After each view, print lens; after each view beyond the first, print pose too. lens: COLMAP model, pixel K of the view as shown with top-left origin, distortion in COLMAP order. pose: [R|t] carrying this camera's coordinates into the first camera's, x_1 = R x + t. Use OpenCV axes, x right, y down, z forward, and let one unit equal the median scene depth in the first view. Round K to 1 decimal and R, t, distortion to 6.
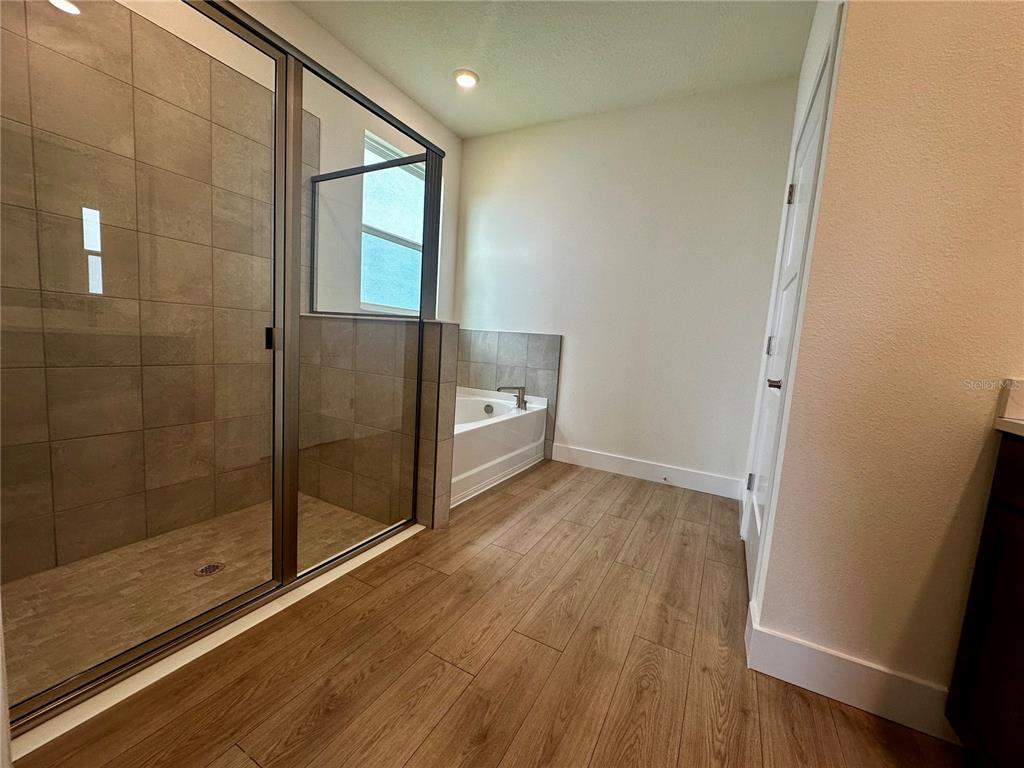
lens RADIAL K [[408.6, 0, 511.1], [0, 408.6, 383.5], [0, 0, 1]] dist [-0.006897, 0.000631]
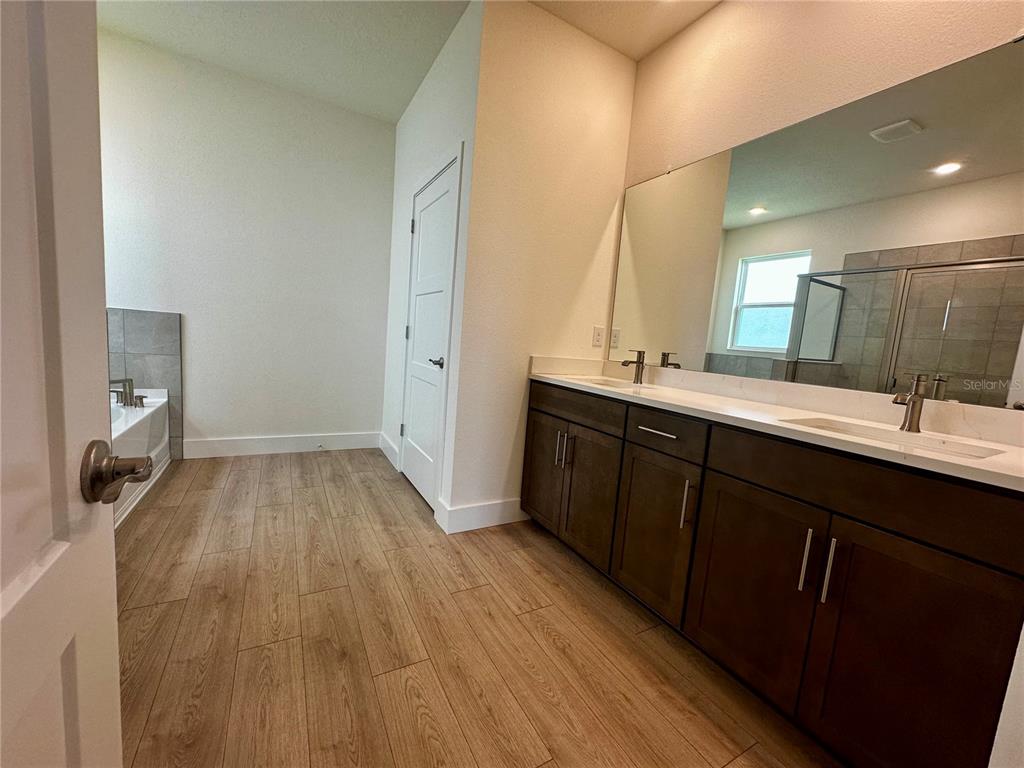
lens RADIAL K [[408.6, 0, 512.3], [0, 408.6, 381.4], [0, 0, 1]] dist [-0.006897, 0.000631]
pose [[0.534427, -0.115461, 0.837291, -0.359294], [0.046376, 0.993139, 0.107351, -0.056781], [-0.843941, -0.018541, 0.536115, -0.069185]]
